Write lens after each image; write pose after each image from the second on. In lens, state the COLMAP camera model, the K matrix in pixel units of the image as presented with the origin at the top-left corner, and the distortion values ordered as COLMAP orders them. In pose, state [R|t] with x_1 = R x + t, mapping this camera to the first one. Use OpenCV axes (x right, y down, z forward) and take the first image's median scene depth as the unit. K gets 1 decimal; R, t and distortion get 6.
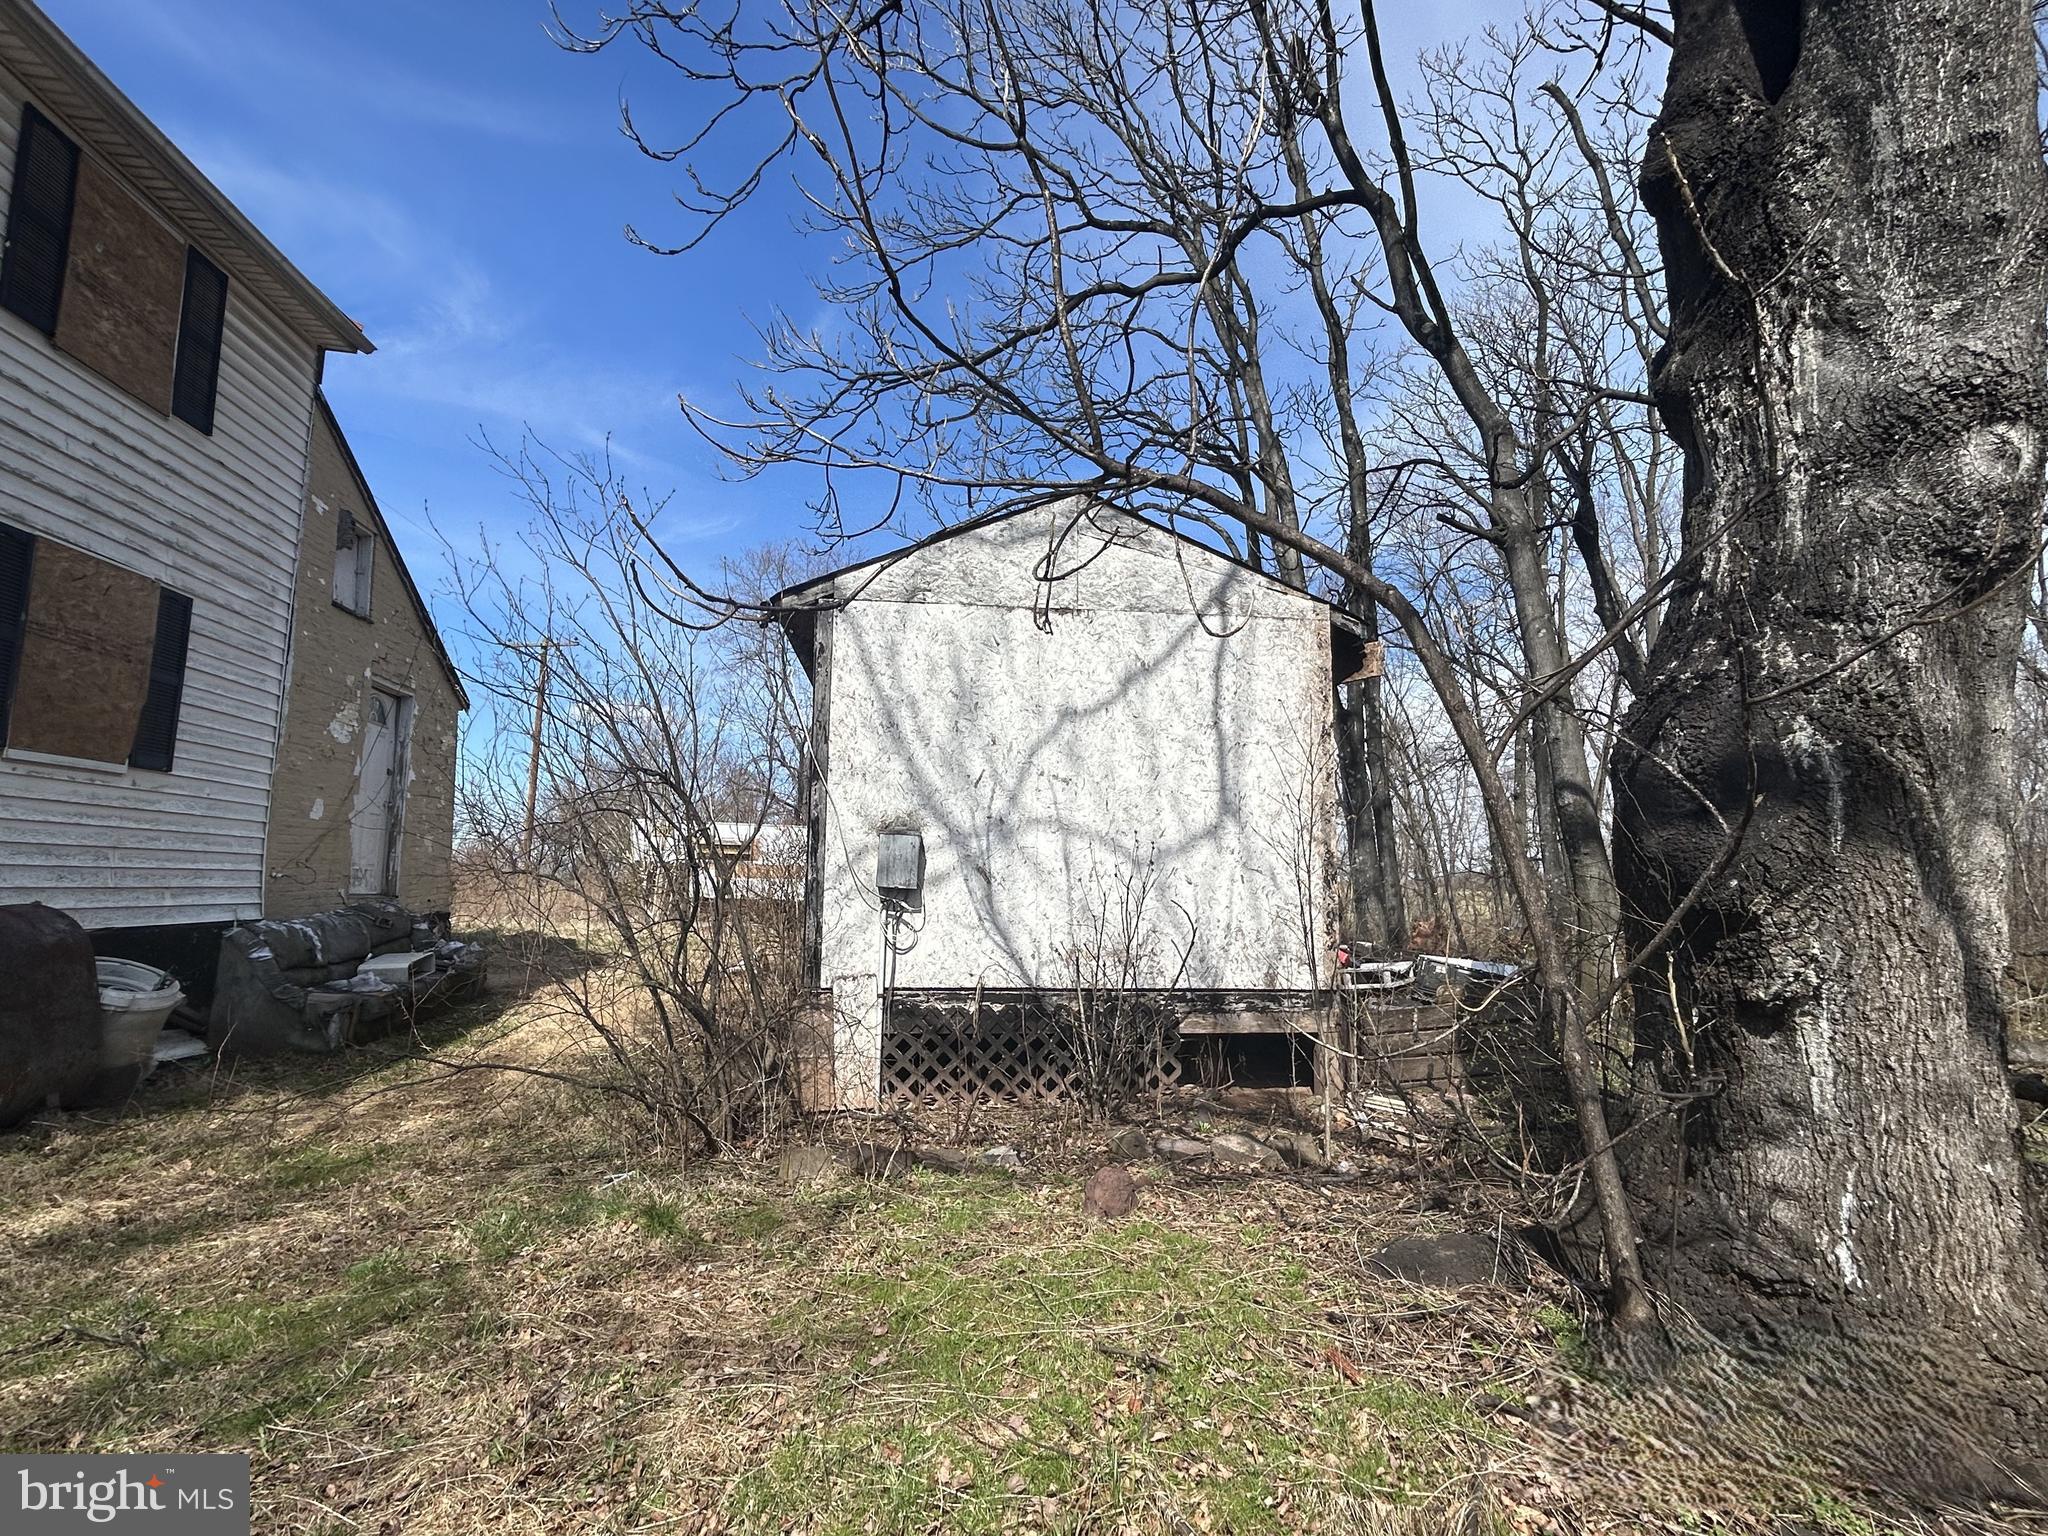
lens RADIAL K [[990.5, 0, 1021.3], [0, 990.5, 763.3], [0, 0, 1]] dist [-0.005423, 0.001981]
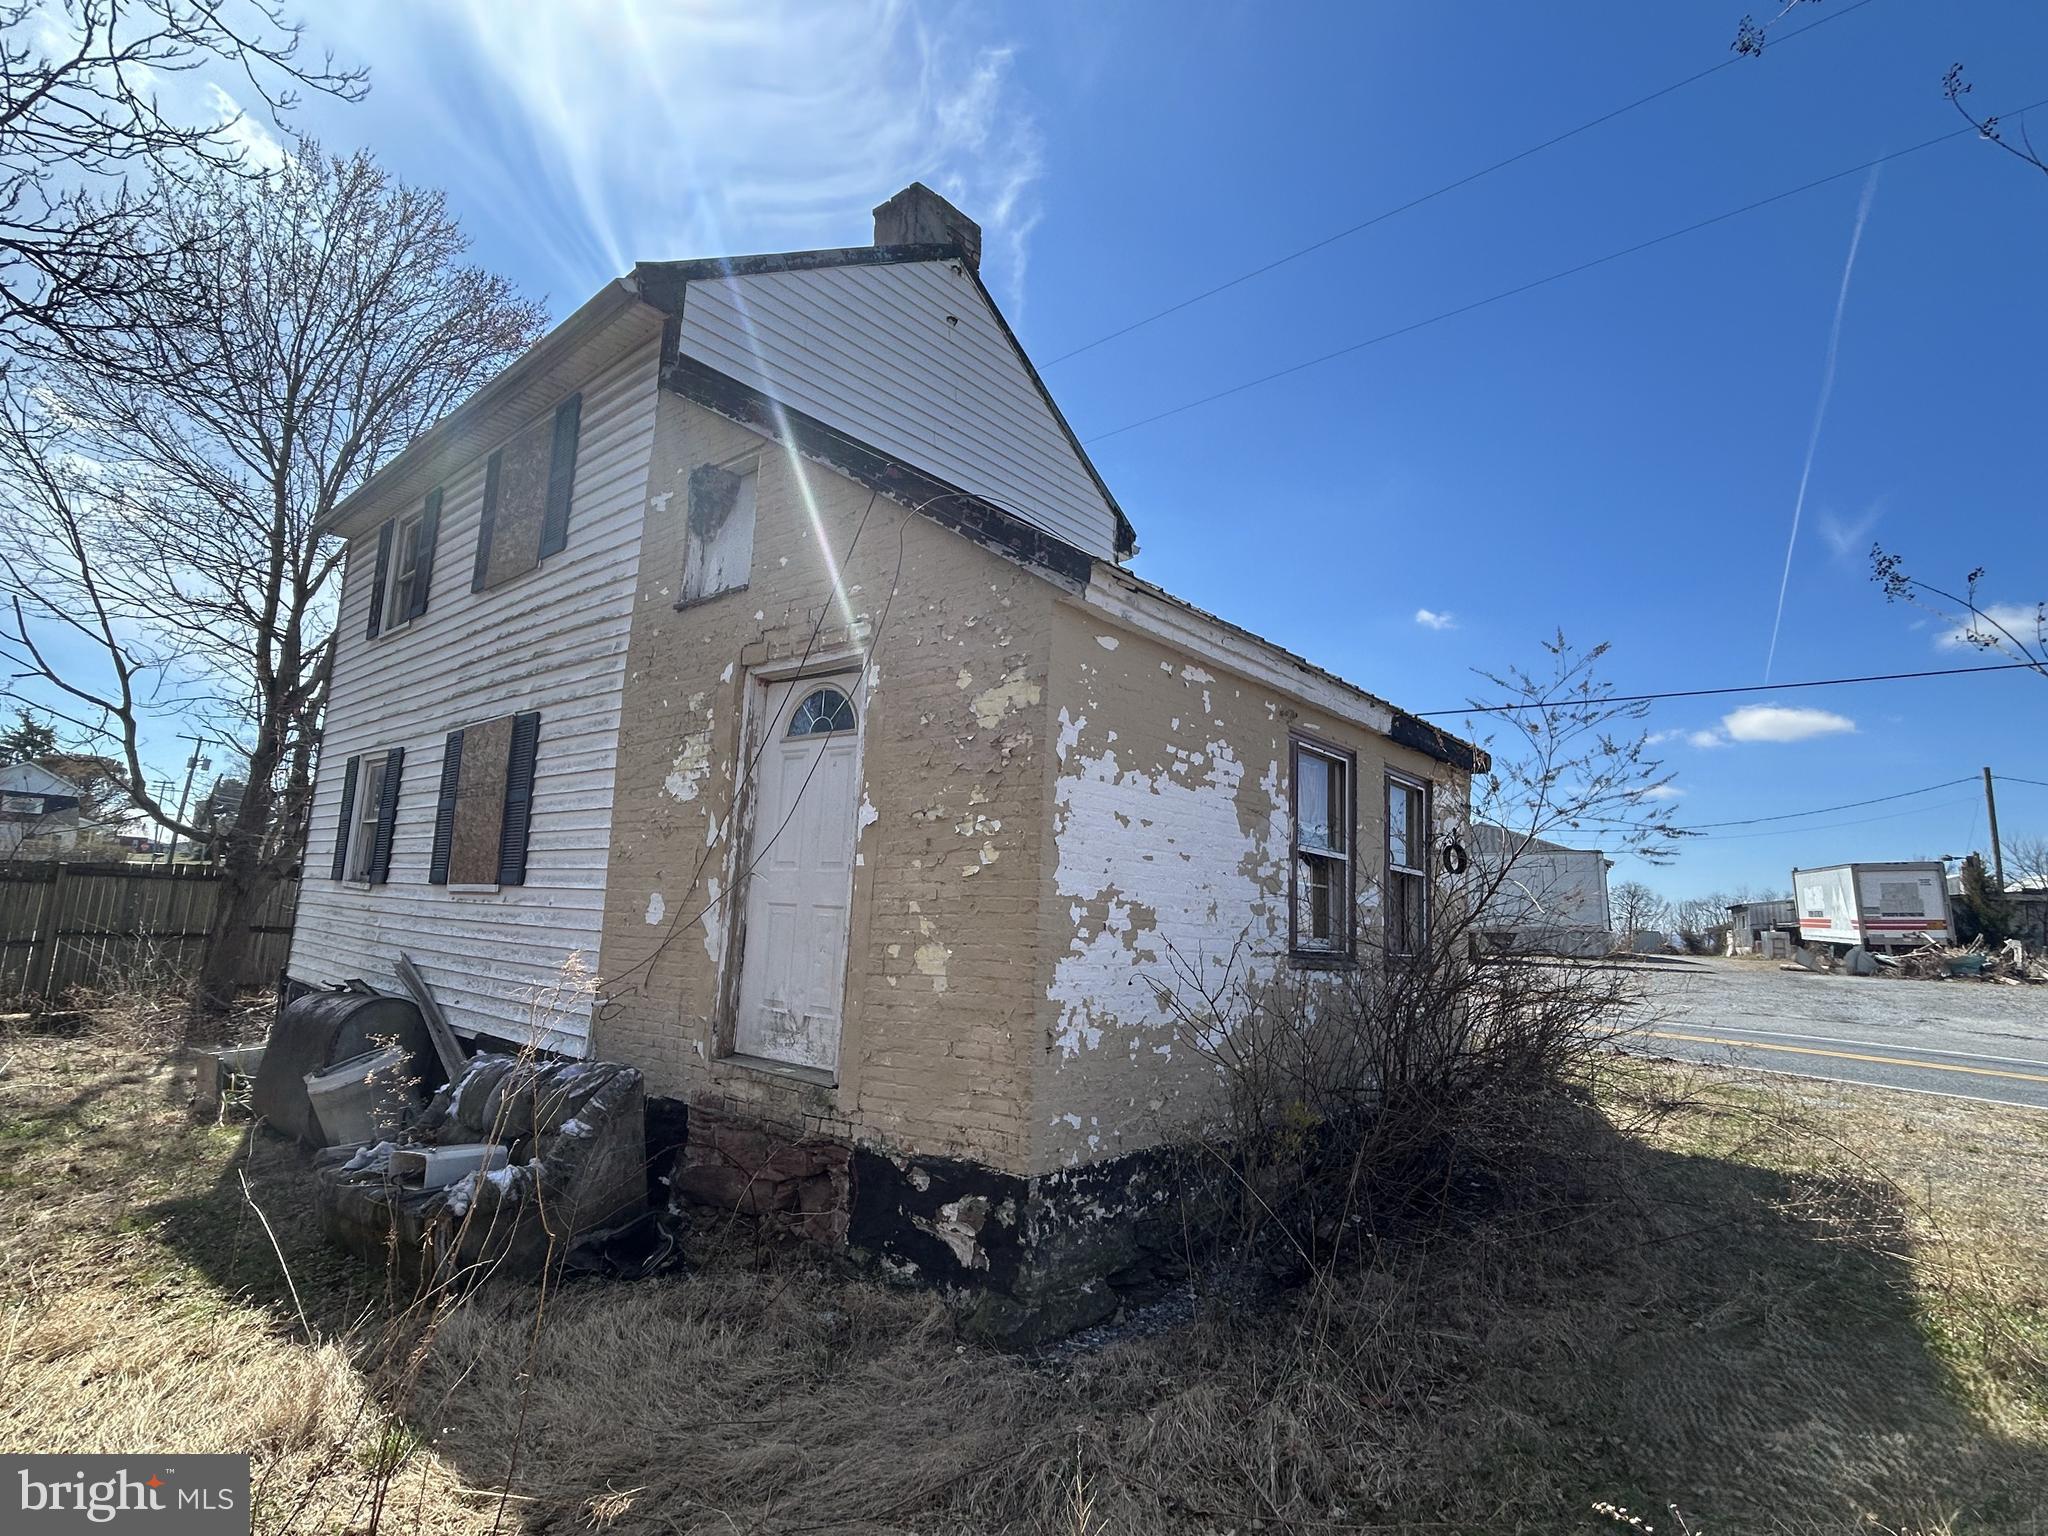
lens RADIAL K [[990.5, 0, 1028.3], [0, 990.5, 767.4], [0, 0, 1]] dist [-0.005423, 0.001981]
pose [[-0.731342, -0.136595, -0.668192, -0.559302], [0.040796, 0.969222, -0.242785, 0.162229], [0.680790, -0.204818, -0.703260, 2.130927]]
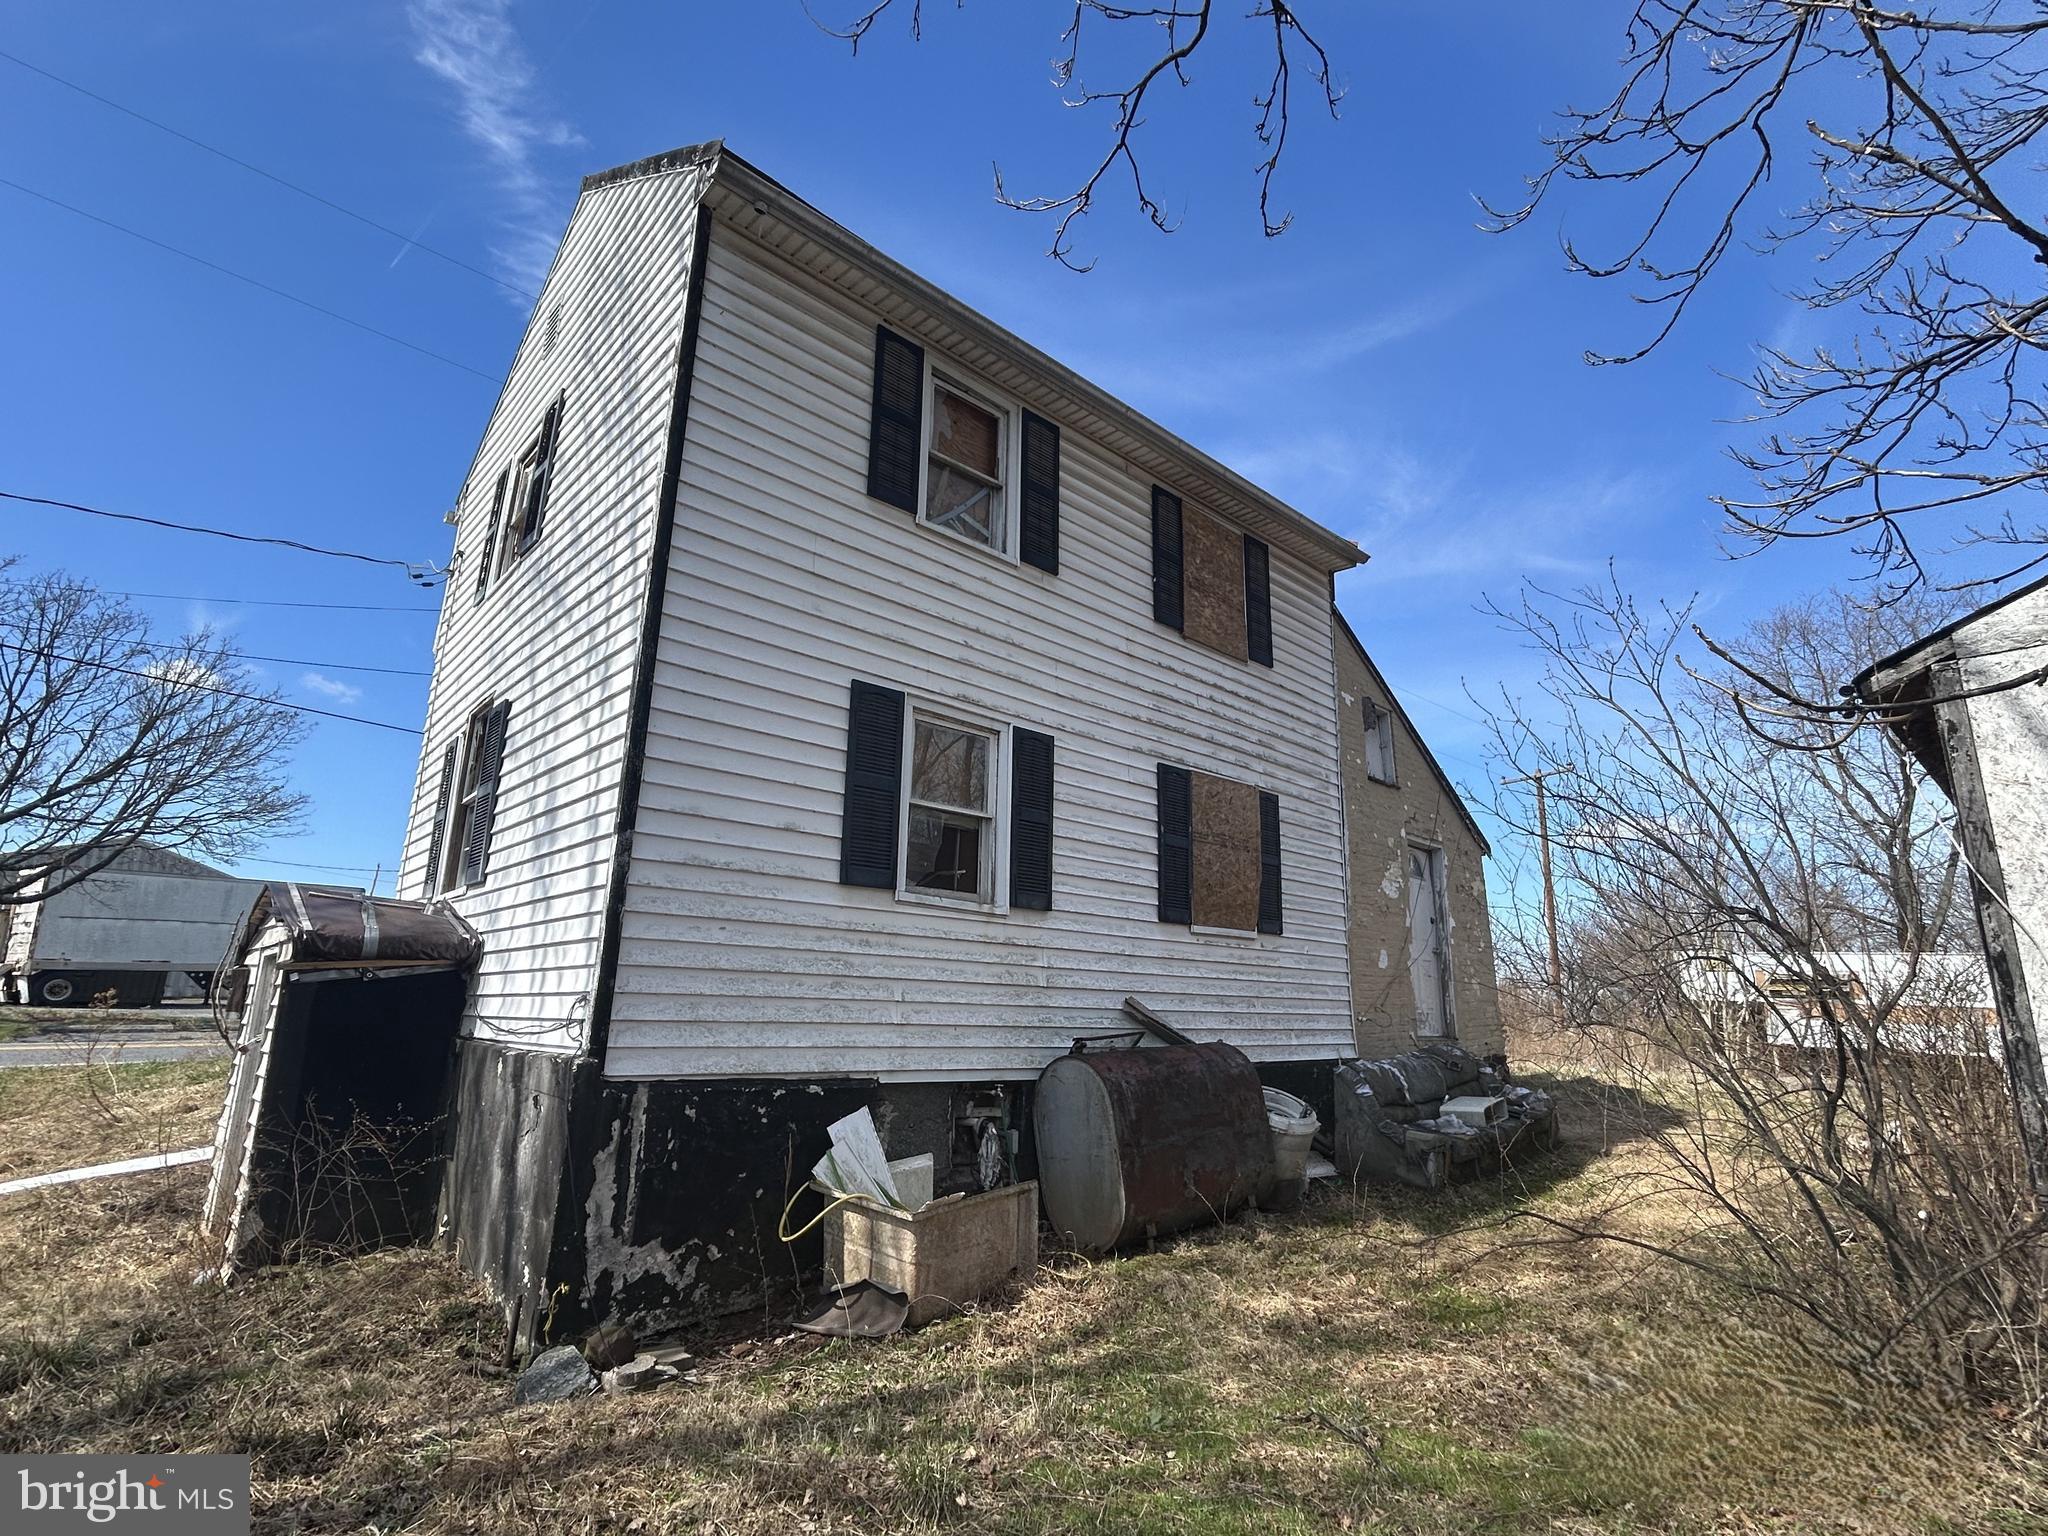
lens RADIAL K [[990.5, 0, 1020.7], [0, 990.5, 763.0], [0, 0, 1]] dist [-0.005423, 0.001981]
pose [[0.591833, -0.188494, -0.783711, -0.033603], [0.083234, 0.981367, -0.173177, -0.015756], [0.801751, 0.037260, 0.596495, -0.023919]]
